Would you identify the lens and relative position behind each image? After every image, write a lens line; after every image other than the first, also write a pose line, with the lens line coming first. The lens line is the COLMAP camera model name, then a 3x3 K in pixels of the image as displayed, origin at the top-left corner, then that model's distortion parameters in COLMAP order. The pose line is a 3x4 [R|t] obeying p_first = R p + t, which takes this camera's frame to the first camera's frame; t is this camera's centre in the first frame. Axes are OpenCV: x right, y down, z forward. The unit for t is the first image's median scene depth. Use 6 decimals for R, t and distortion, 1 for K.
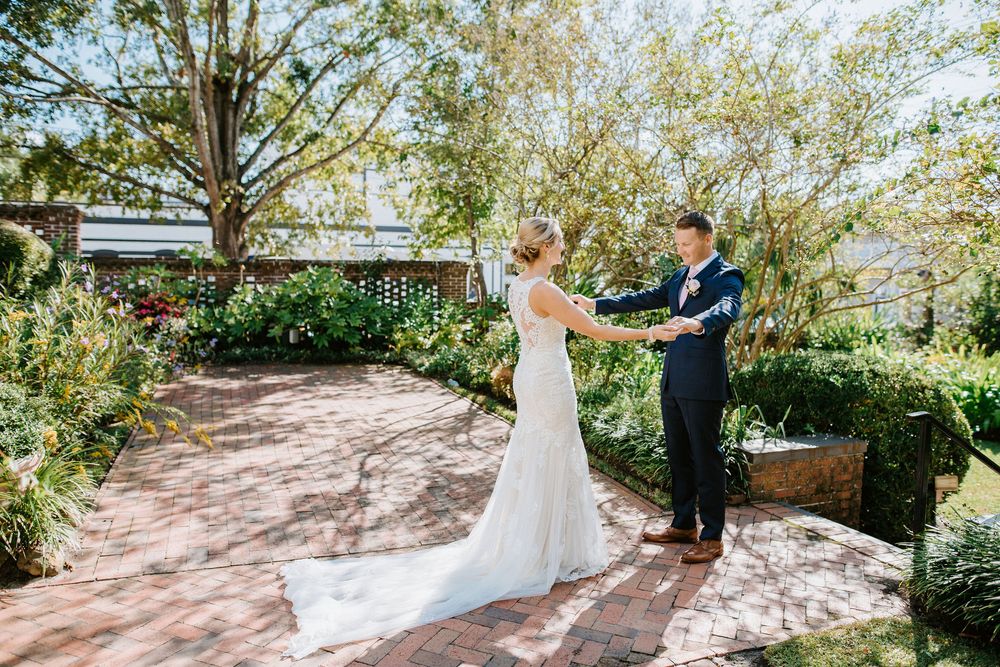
lens RADIAL K [[708.7, 0, 500.0], [0, 708.7, 333.5], [0, 0, 1]] dist [-0.043371, 0.037682]
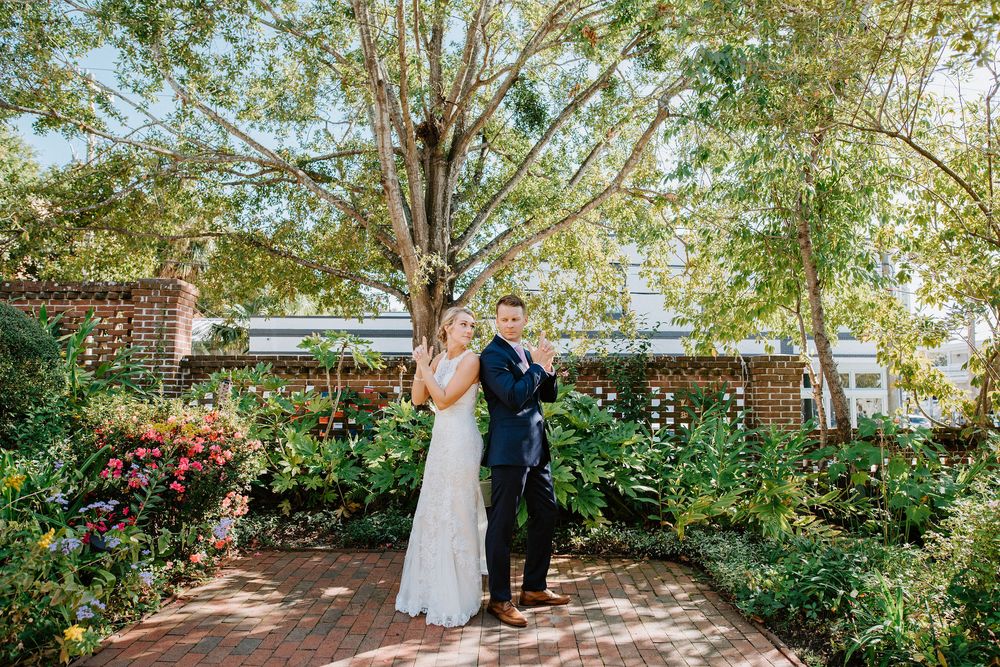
lens RADIAL K [[682.0, 0, 502.8], [0, 682.0, 335.0], [0, 0, 1]] dist [-0.055882, 0.058670]
pose [[0.930912, -0.037274, -0.363337, -0.074146], [-0.023668, 0.986532, -0.161846, -0.028526], [0.364476, 0.159263, 0.917492, 0.451792]]
